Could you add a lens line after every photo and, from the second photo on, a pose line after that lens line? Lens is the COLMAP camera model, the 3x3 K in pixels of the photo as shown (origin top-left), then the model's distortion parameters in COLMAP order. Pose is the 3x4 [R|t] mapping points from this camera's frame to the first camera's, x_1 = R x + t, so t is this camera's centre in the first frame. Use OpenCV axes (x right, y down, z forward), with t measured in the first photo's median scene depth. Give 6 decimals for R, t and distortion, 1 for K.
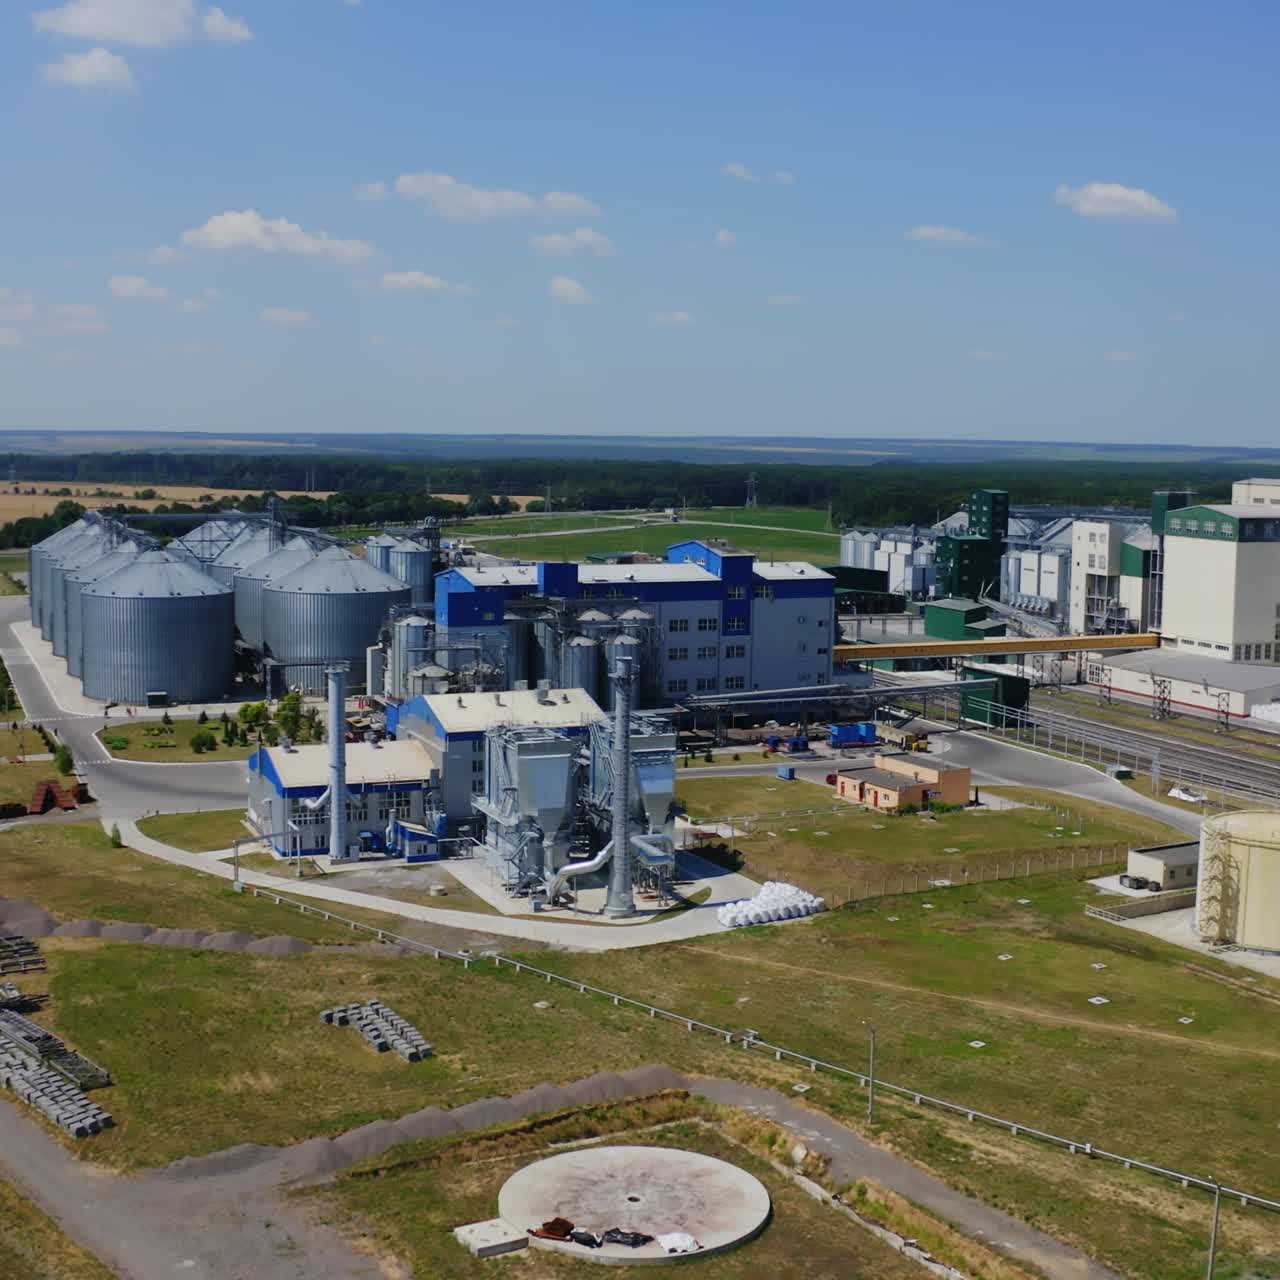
lens RADIAL K [[1774.4, 0, 640.0], [0, 1774.4, 640.0], [0, 0, 1]] dist [-0.188168, 0.010850]
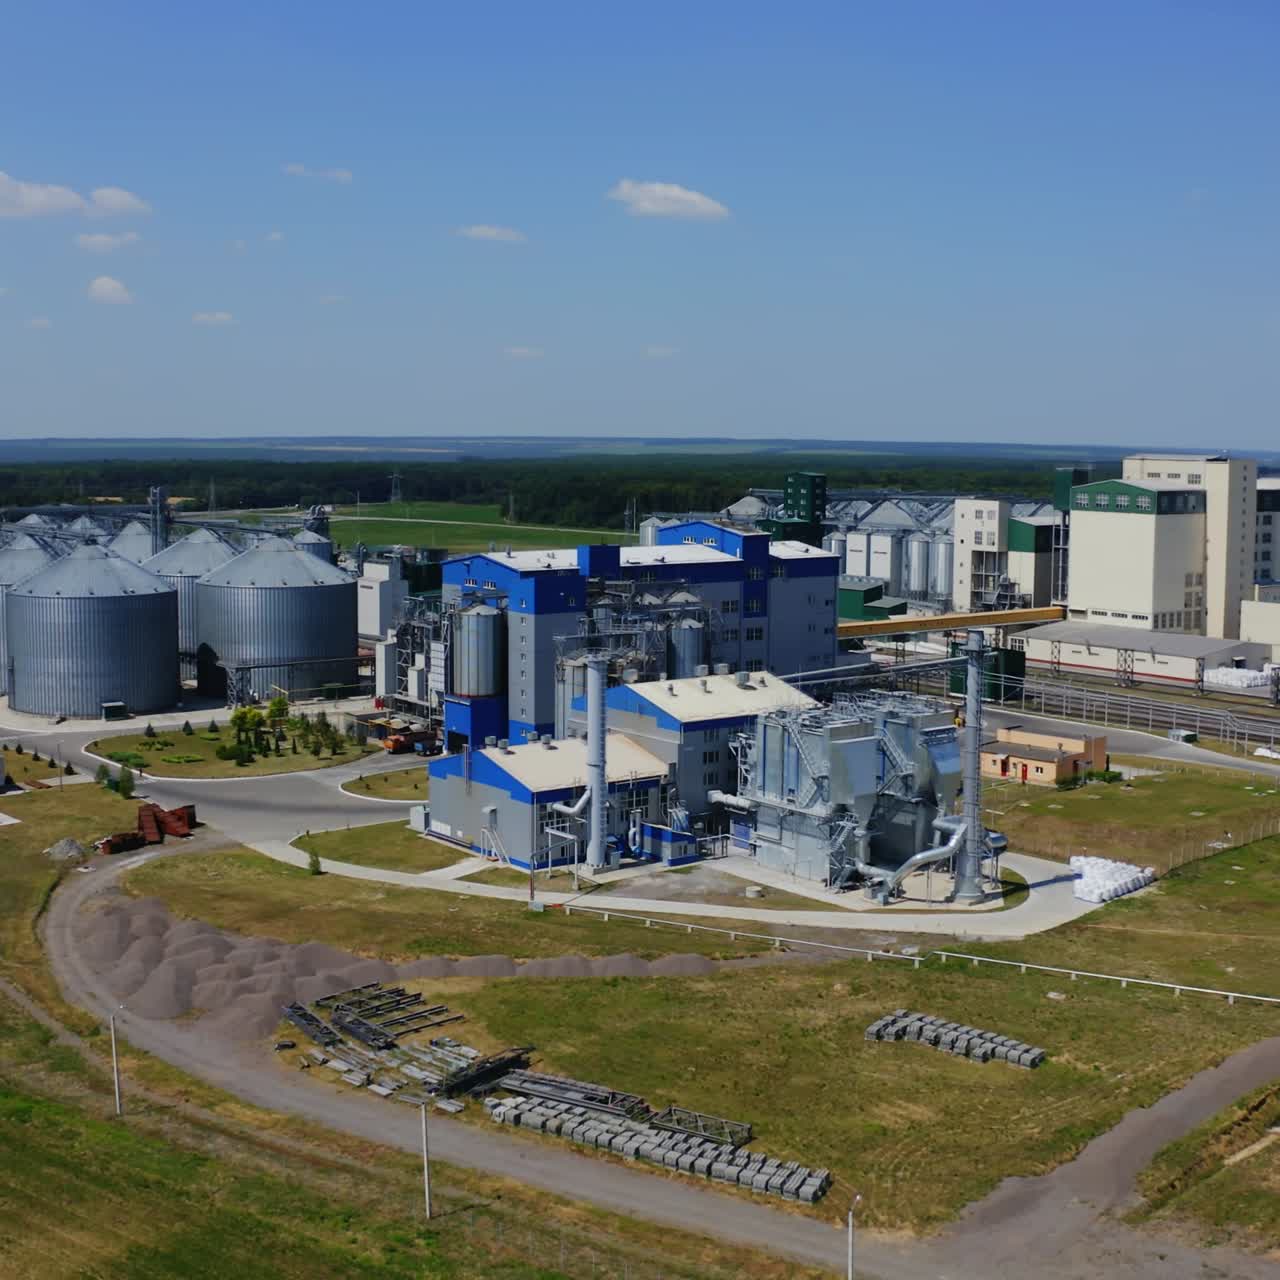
lens RADIAL K [[1774.4, 0, 640.0], [0, 1774.4, 640.0], [0, 0, 1]] dist [-0.188168, 0.010850]
pose [[0.967967, -0.034694, 0.248669, -0.278060], [0.034514, 0.999391, 0.005088, 0.003074], [-0.248694, 0.003658, 0.968575, 0.087745]]
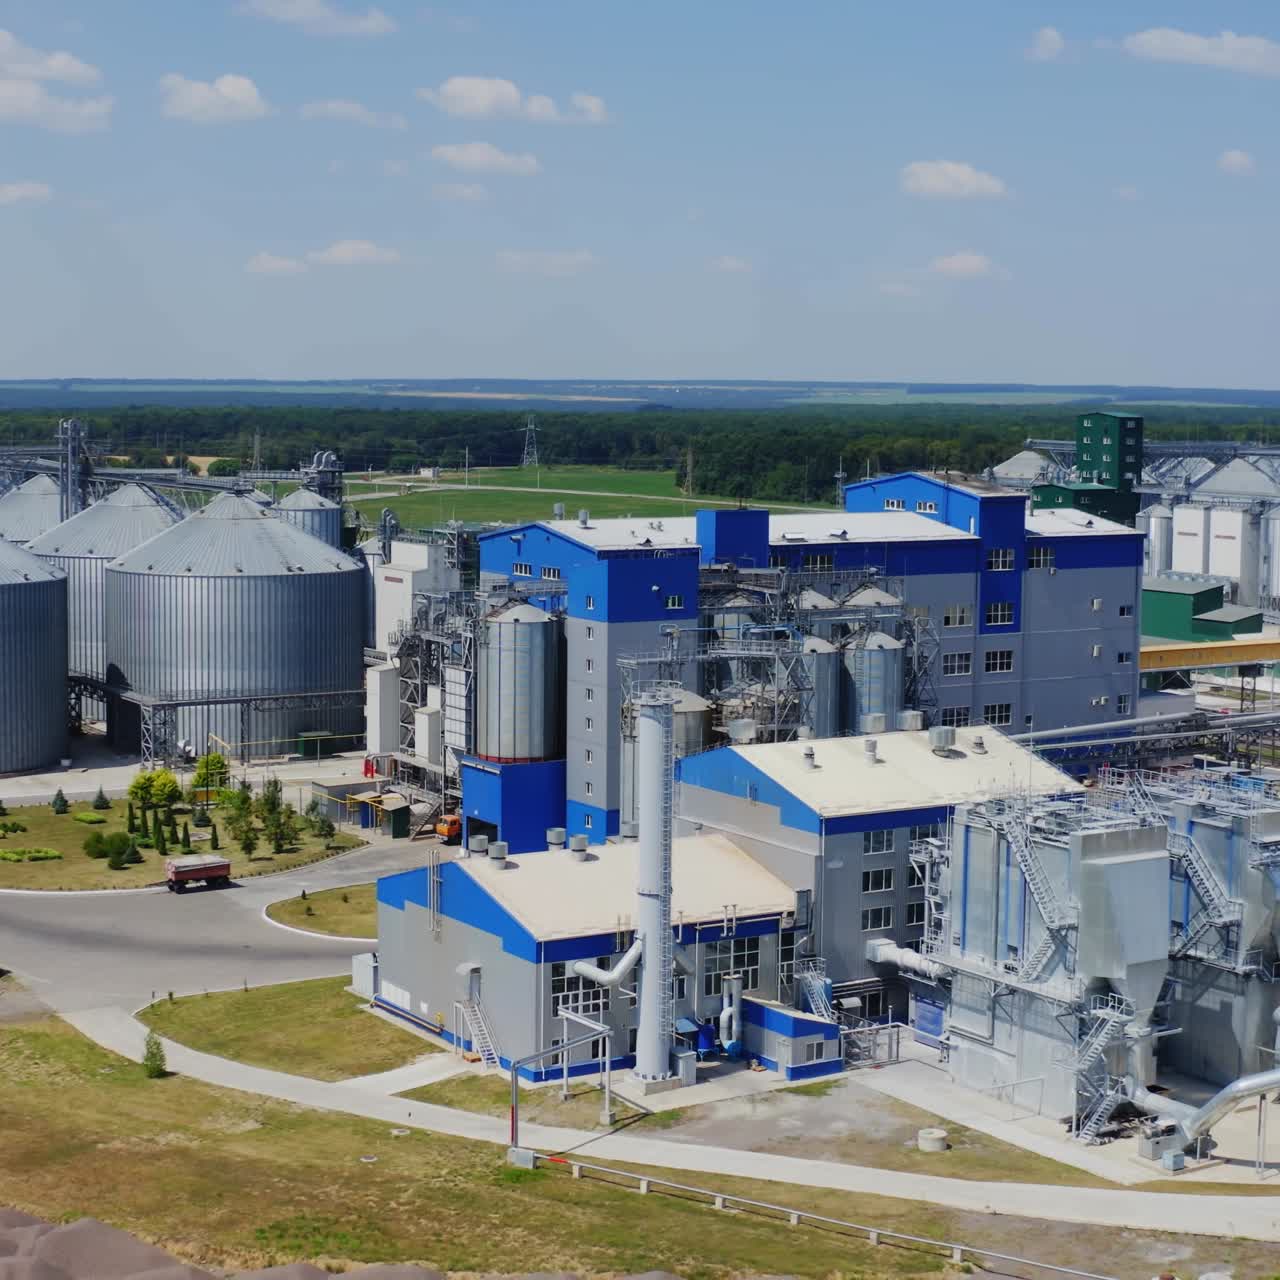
lens RADIAL K [[2511.4, 0, 640.0], [0, 2511.4, 640.0], [0, 0, 1]] dist [-0.180541, -0.090828]
pose [[0.988788, -0.020493, 0.147916, -0.207204], [0.022095, 0.999714, -0.009193, 0.005261], [-0.147685, 0.012358, 0.988957, 0.228683]]
